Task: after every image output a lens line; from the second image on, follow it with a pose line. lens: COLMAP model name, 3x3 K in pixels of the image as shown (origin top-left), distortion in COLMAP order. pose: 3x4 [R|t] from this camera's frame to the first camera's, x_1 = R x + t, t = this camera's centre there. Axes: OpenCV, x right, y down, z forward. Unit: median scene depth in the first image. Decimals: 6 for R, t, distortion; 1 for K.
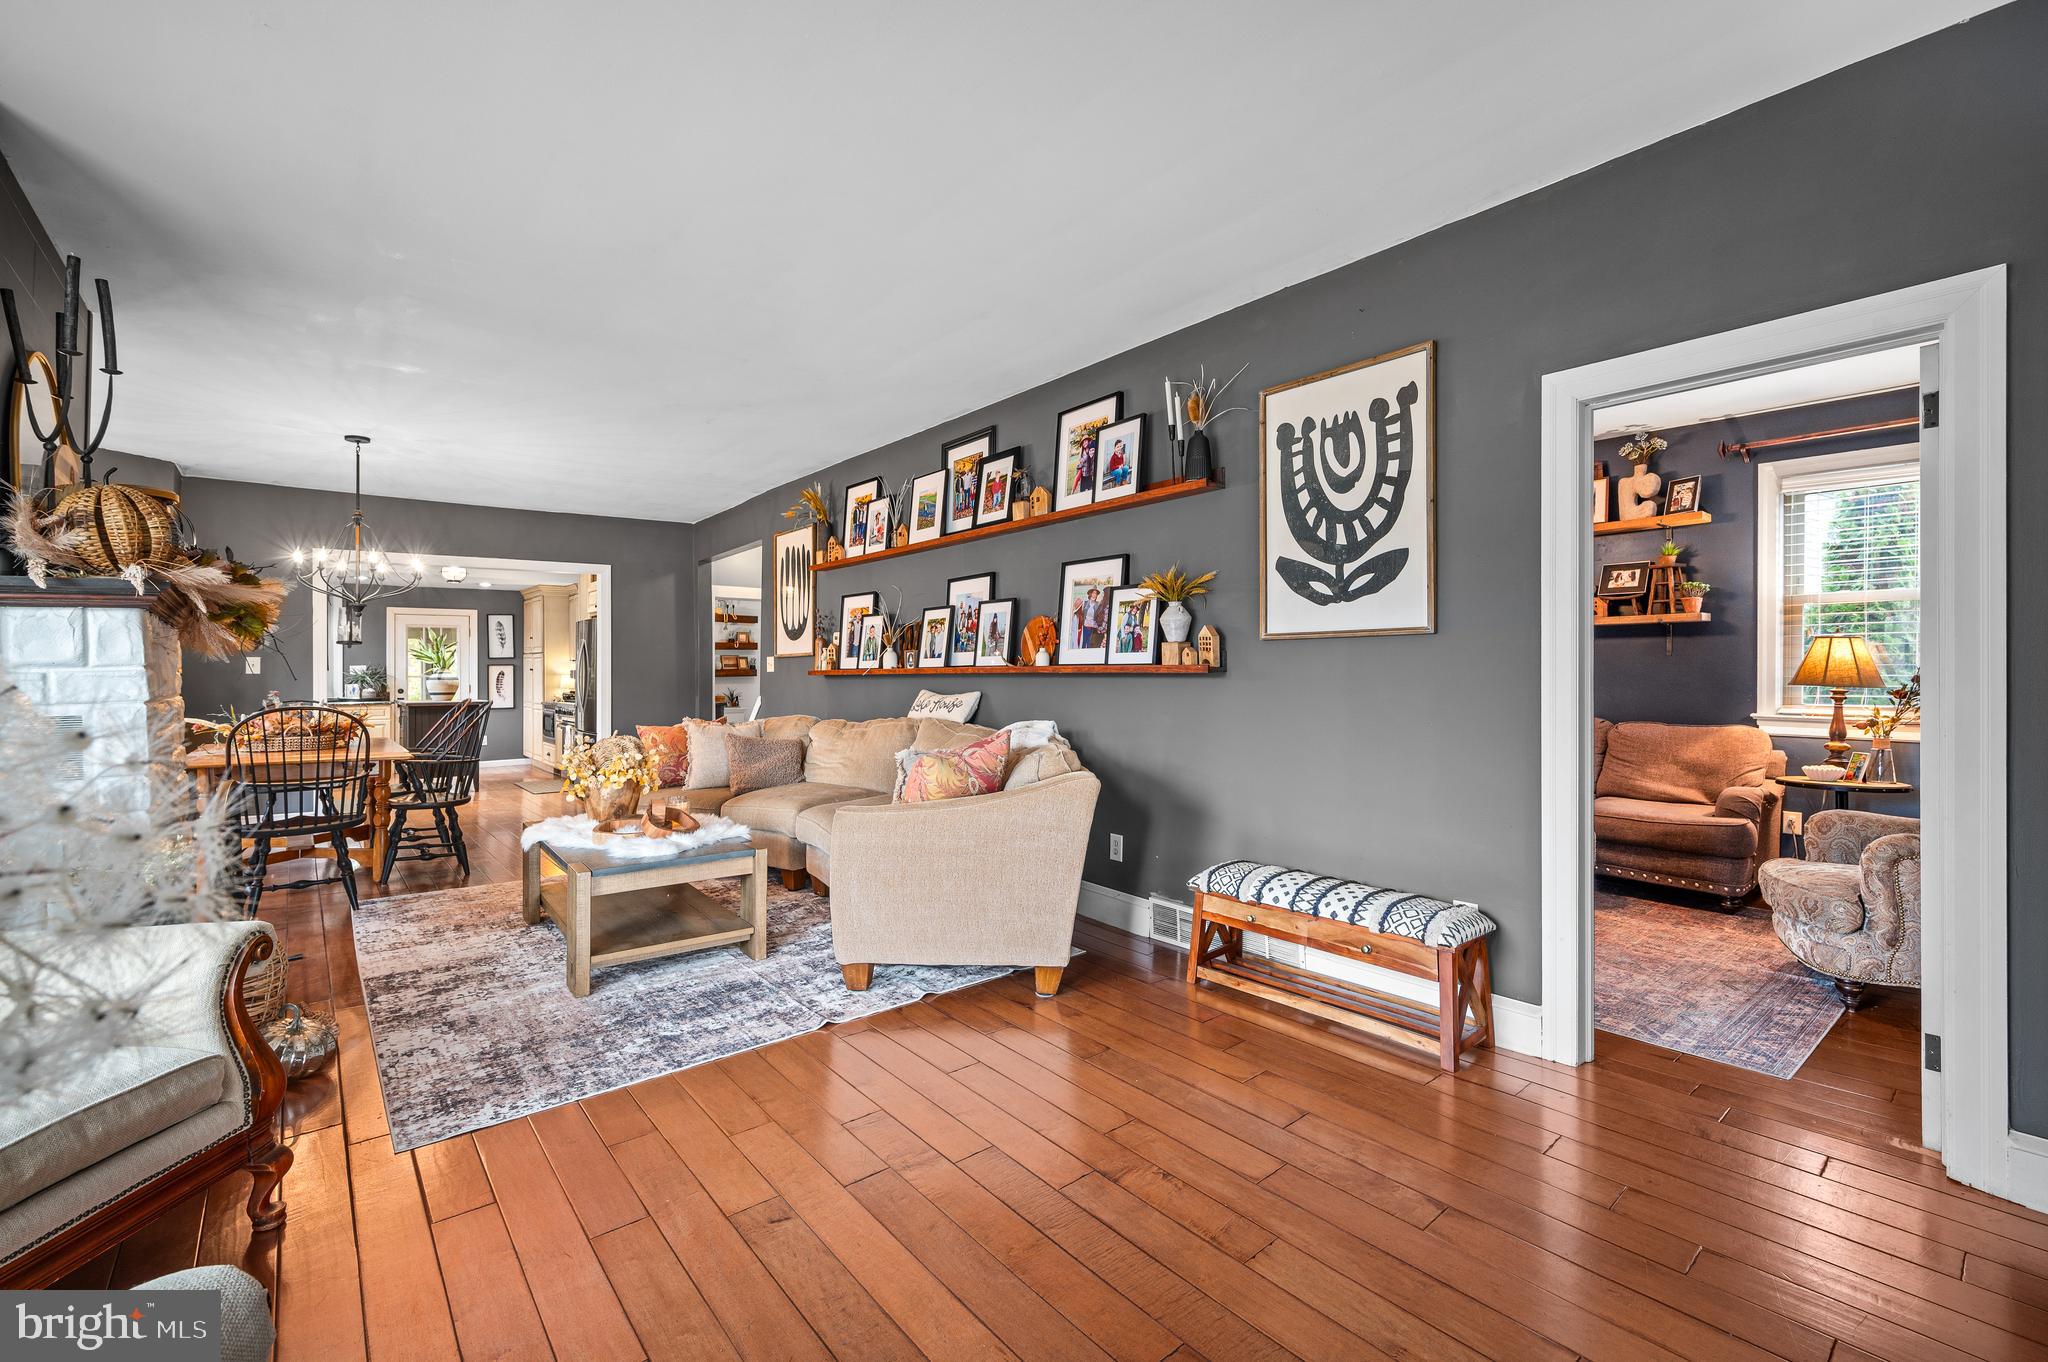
lens RADIAL K [[884.5, 0, 1027.1], [0, 884.5, 676.9], [0, 0, 1]] dist [0.001310, 0.000028]
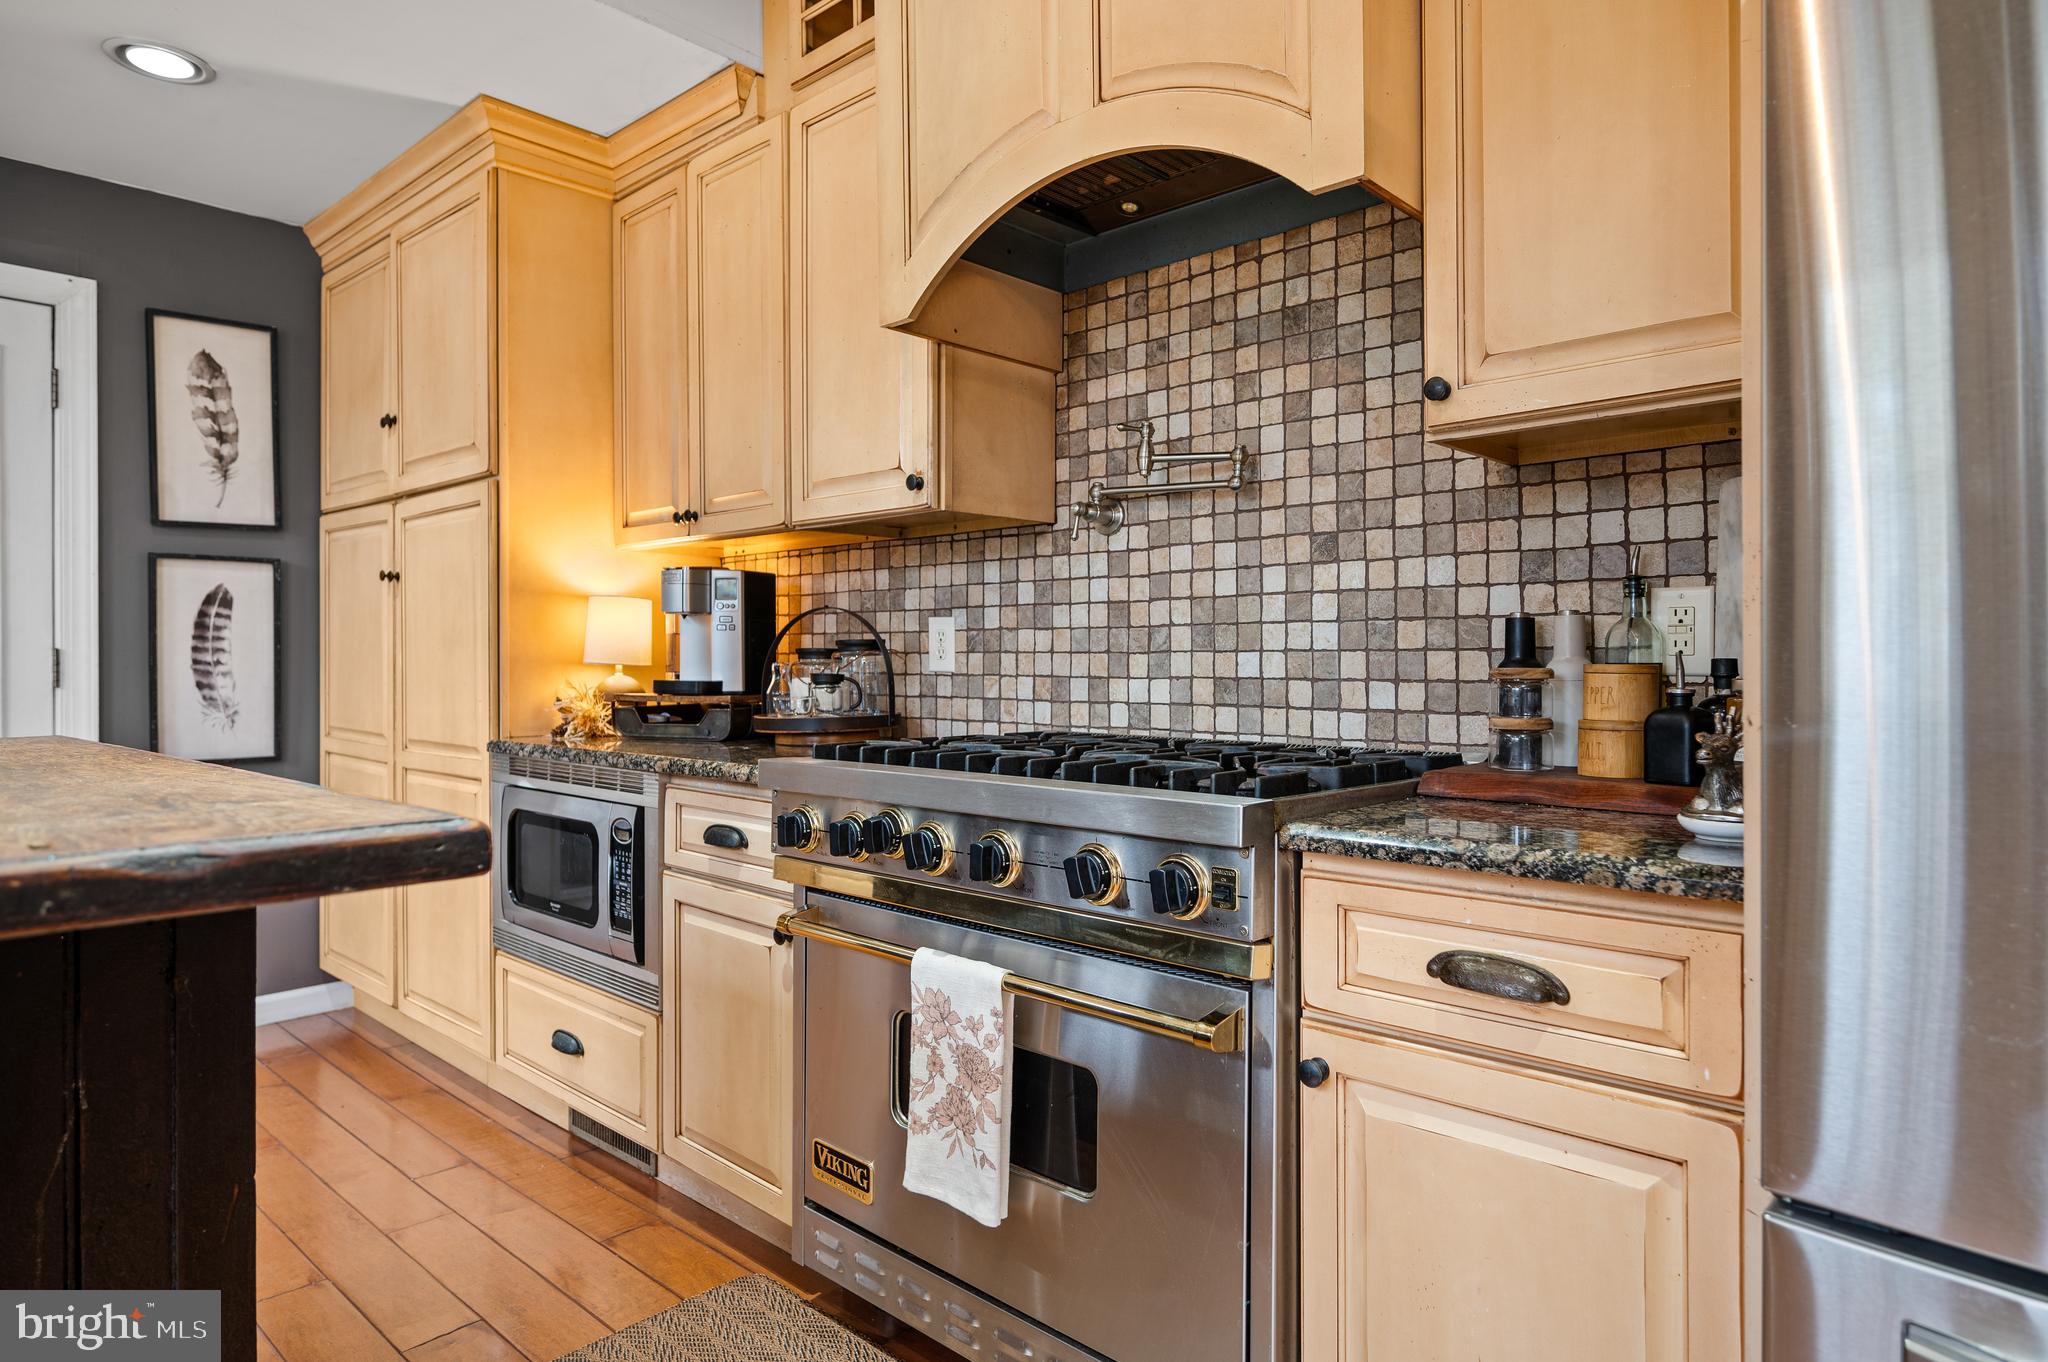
lens RADIAL K [[1177.3, 0, 1021.9], [0, 1177.3, 669.3], [0, 0, 1]] dist [-0.001279, -0.001373]
pose [[0.988310, 0.001525, 0.152450, -0.448547], [-0.001969, 0.999994, 0.002765, 0.011944], [-0.152445, -0.003033, 0.988307, 0.694991]]
